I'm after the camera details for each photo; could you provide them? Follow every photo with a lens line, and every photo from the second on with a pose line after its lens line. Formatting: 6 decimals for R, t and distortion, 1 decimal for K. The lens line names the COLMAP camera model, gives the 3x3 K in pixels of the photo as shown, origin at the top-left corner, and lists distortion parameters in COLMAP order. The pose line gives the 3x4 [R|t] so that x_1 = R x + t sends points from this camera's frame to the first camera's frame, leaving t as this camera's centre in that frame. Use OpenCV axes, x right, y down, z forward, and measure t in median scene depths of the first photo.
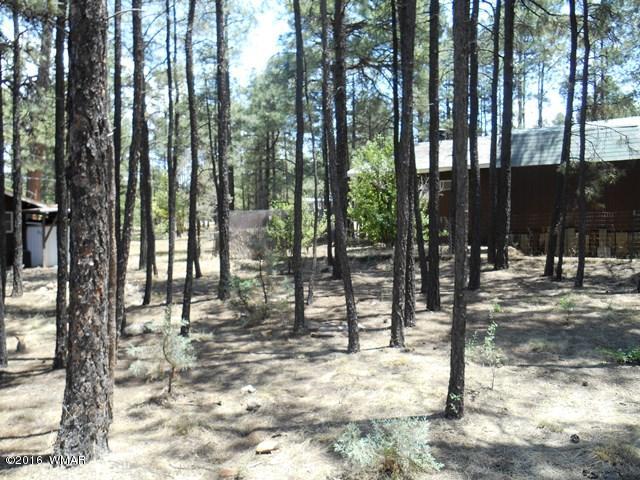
lens RADIAL K [[489.2, 0, 320.0], [0, 489.2, 240.0], [0, 0, 1]] dist [-0.020024, 0.003748]
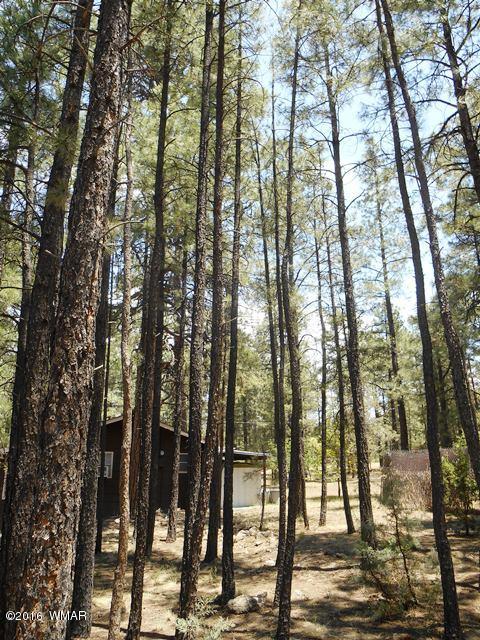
lens RADIAL K [[489.2, 0, 240.0], [0, 489.2, 320.0], [0, 0, 1]] dist [-0.020024, 0.003748]
pose [[0.861616, -0.140590, -0.487701, 0.195361], [-0.018671, 0.951442, -0.307260, -0.045636], [0.507217, 0.273846, 0.817153, 0.445963]]
